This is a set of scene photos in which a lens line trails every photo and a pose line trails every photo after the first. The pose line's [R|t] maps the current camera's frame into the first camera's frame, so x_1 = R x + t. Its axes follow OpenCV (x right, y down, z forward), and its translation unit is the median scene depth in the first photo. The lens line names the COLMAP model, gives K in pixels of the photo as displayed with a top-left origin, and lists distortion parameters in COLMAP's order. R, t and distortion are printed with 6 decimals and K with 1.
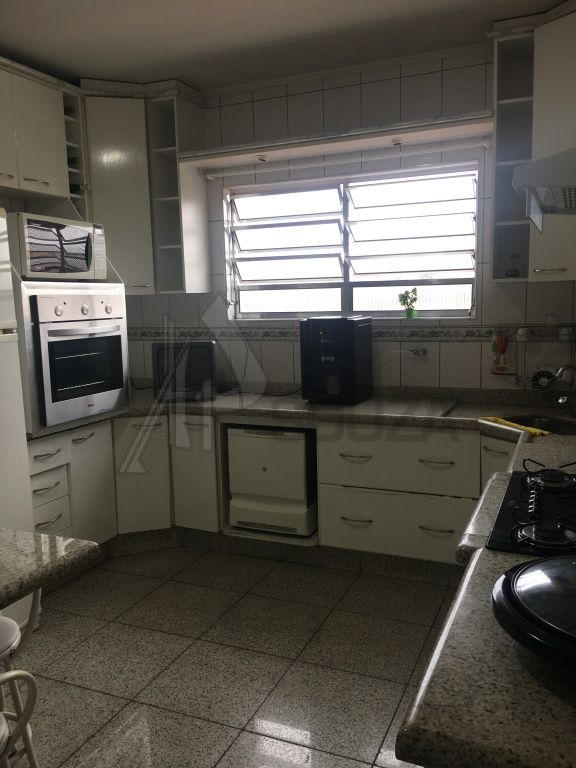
lens RADIAL K [[652.3, 0, 287.6], [0, 652.3, 383.1], [0, 0, 1]] dist [0.018535, -0.016324]
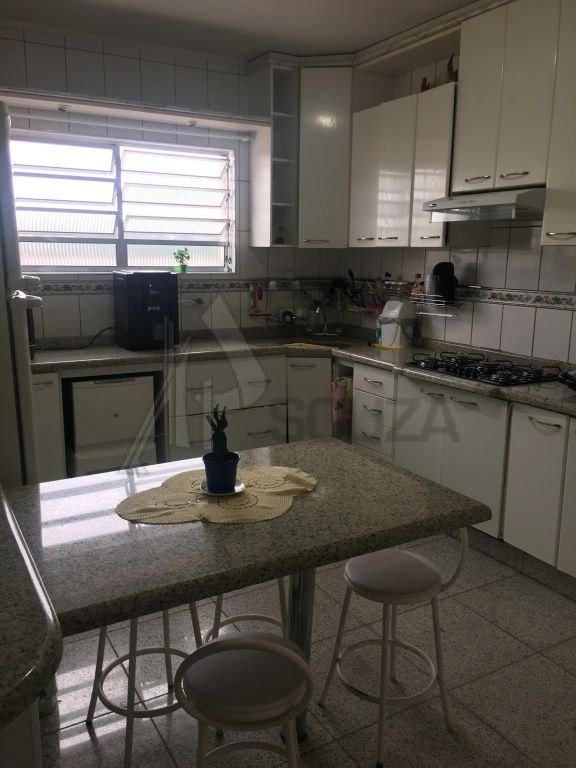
lens RADIAL K [[652.3, 0, 288.2], [0, 652.3, 385.6], [0, 0, 1]] dist [0.018535, -0.016324]
pose [[0.585141, -0.128310, 0.800716, -0.690634], [0.079123, 0.991725, 0.101097, -0.000972], [-0.807062, 0.004199, 0.590451, 0.145342]]
